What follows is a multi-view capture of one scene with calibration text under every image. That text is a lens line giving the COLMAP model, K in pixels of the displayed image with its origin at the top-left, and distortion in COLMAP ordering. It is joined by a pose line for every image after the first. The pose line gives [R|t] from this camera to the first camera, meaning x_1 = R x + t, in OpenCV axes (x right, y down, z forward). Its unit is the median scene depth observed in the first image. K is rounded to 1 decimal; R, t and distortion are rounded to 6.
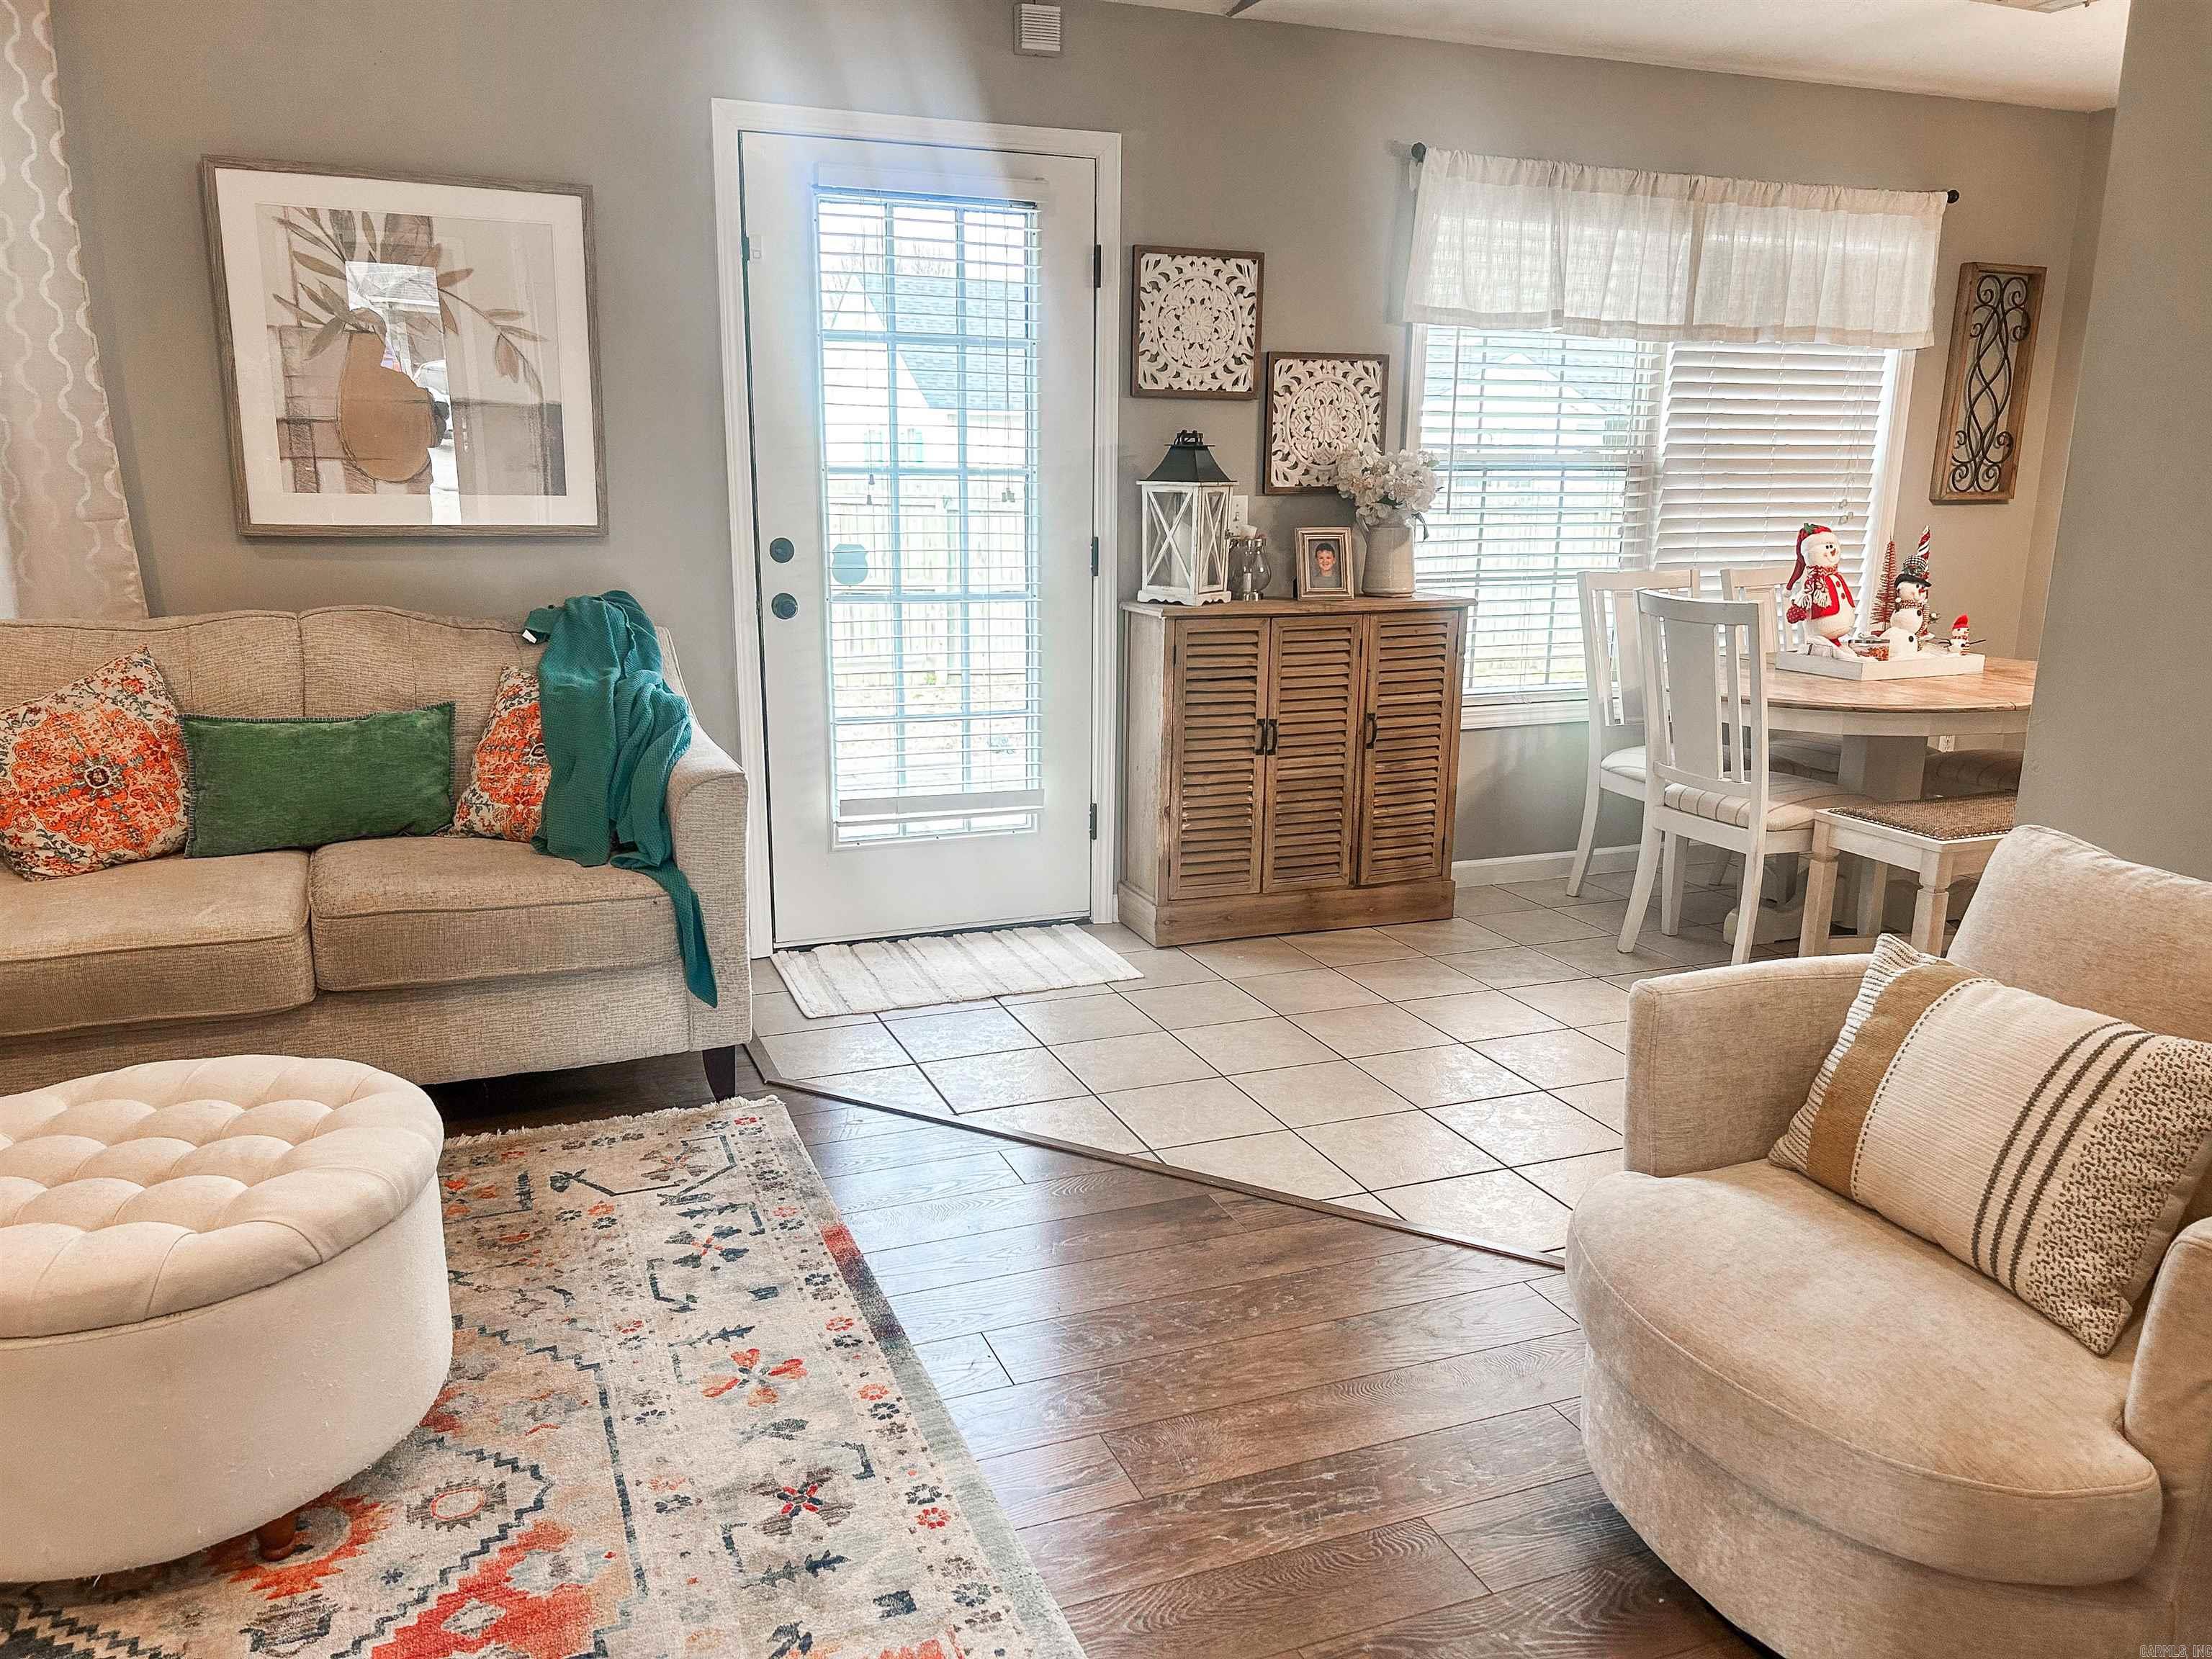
lens RADIAL K [[1651.3, 0, 1114.1], [0, 1651.3, 858.1], [0, 0, 1]] dist [0.075302, -0.094464]
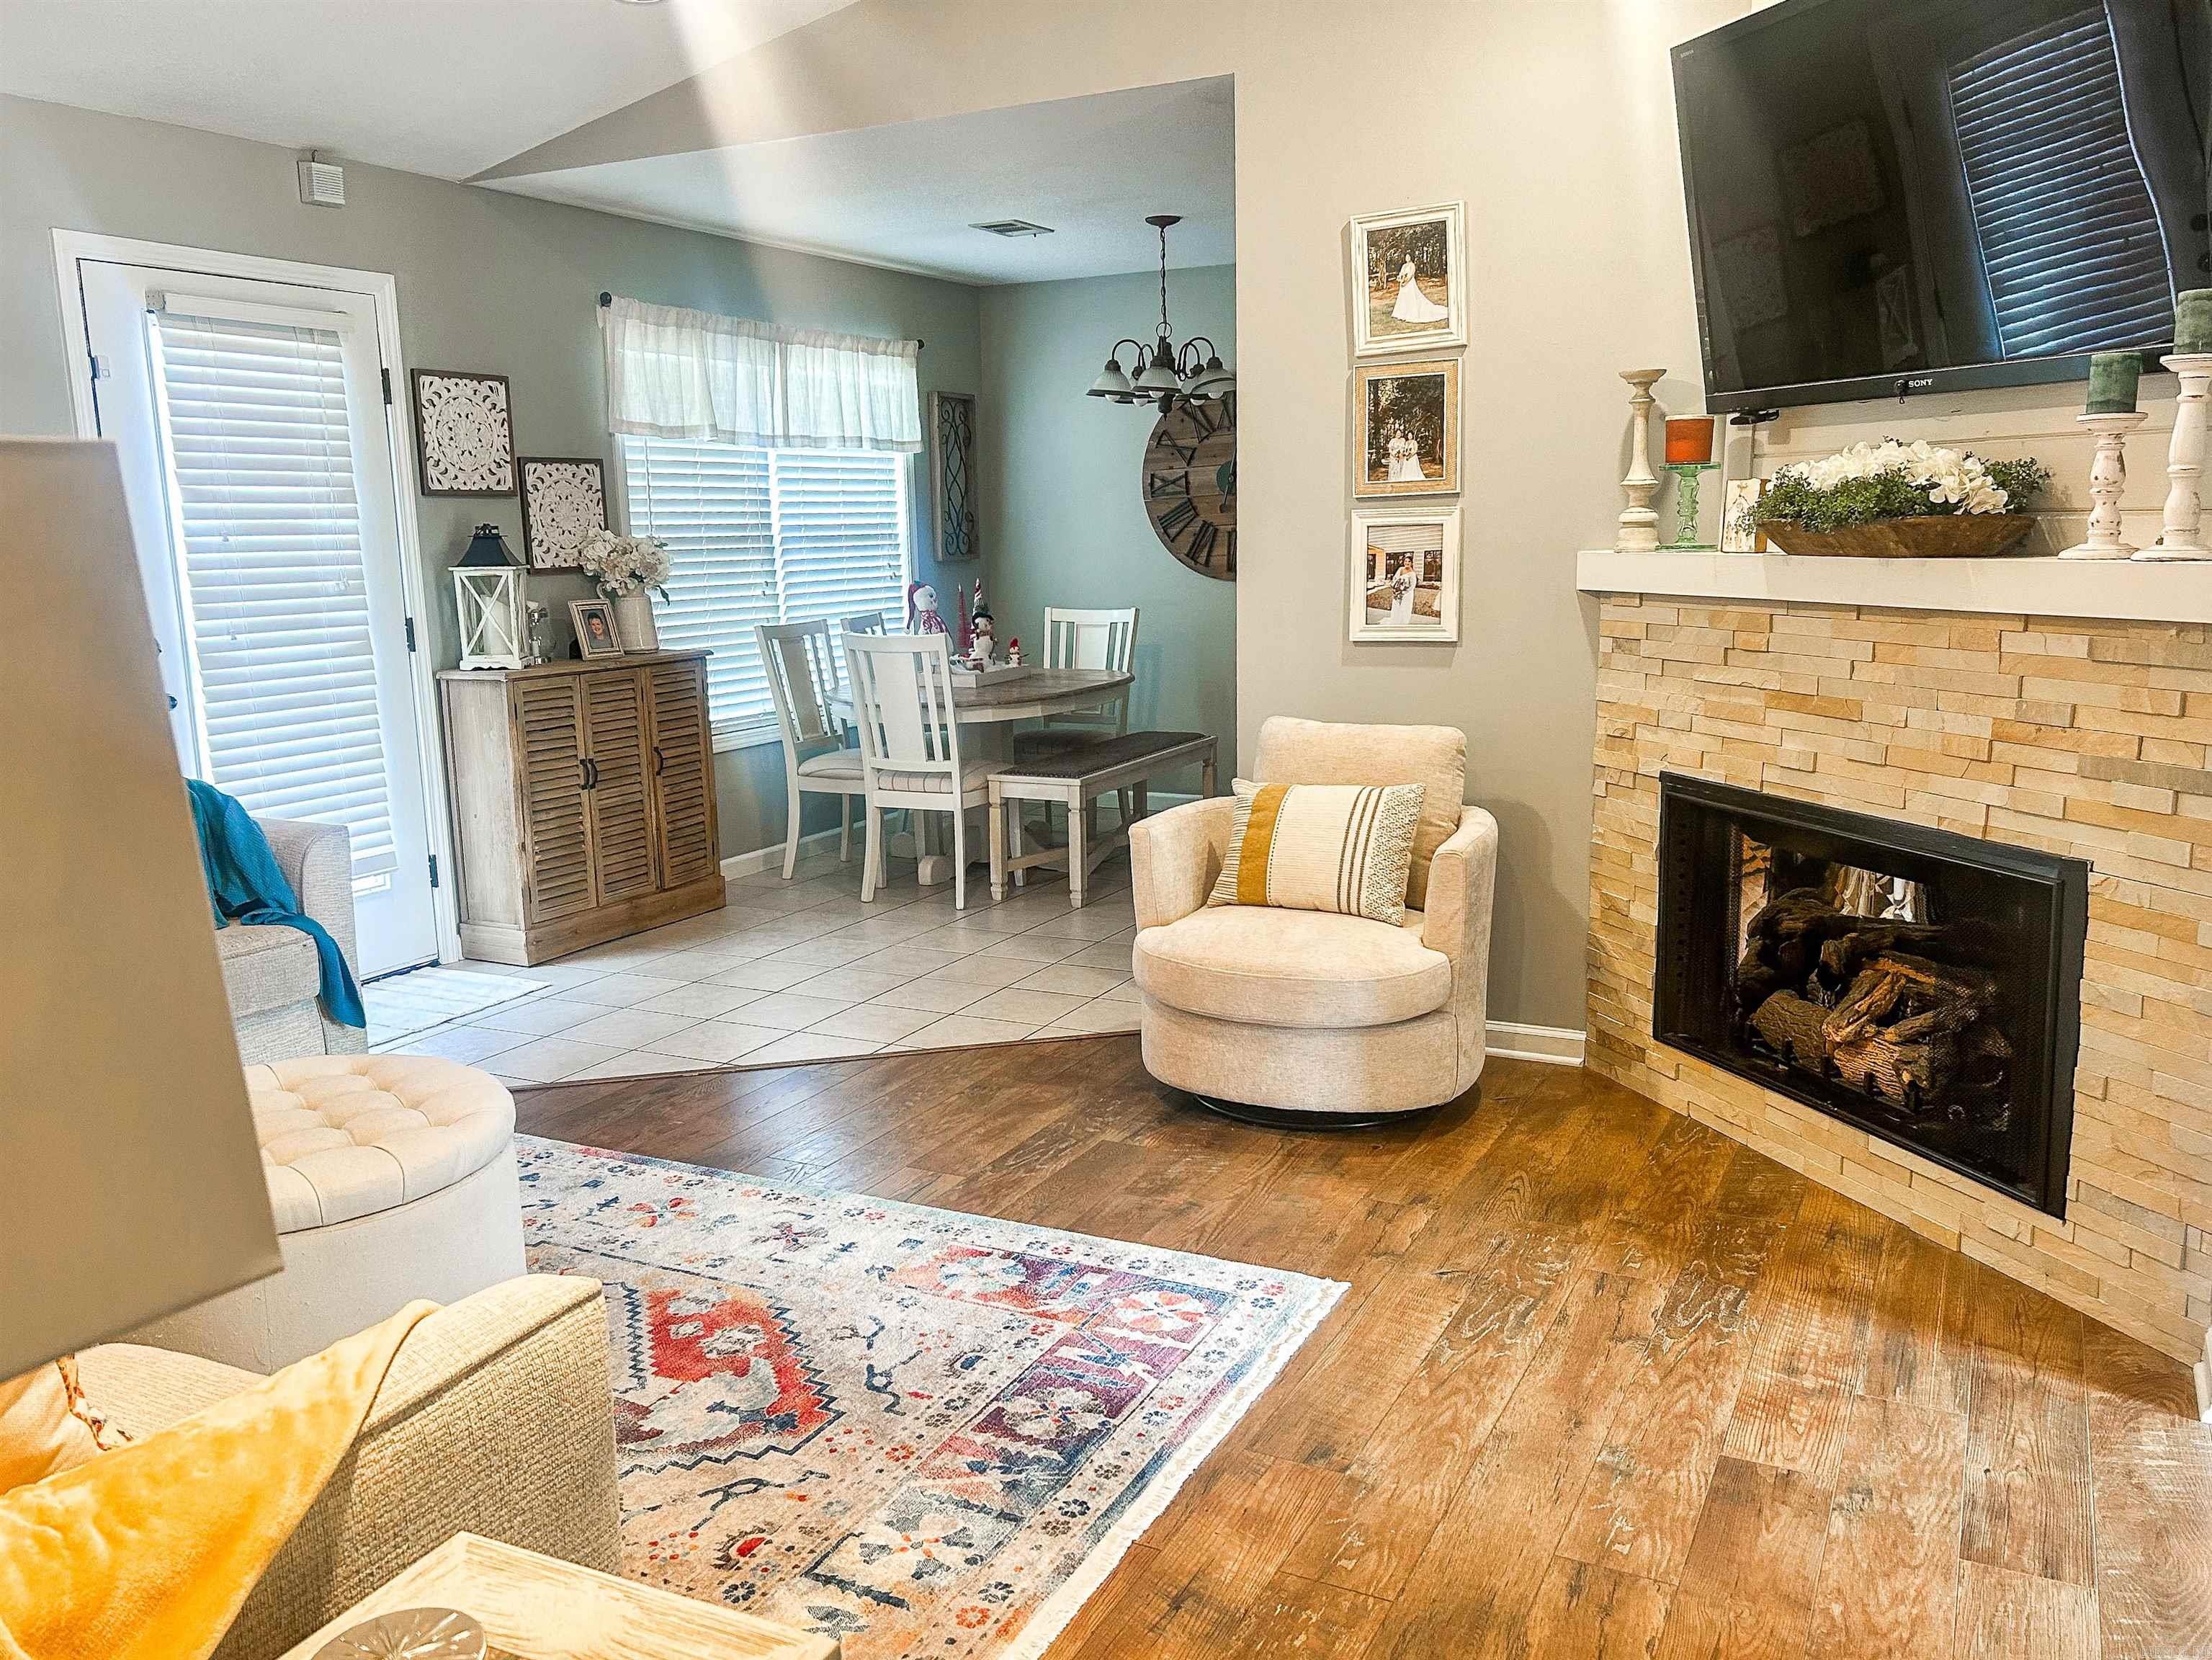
lens RADIAL K [[1796.8, 0, 1106.0], [0, 1796.8, 830.0], [0, 0, 1]] dist [0.082536, -0.000492]
pose [[0.754232, -0.141155, 0.641257, -0.465610], [0.185872, 0.982571, -0.002332, 0.038584], [-0.629751, 0.120951, 0.767323, -0.231100]]
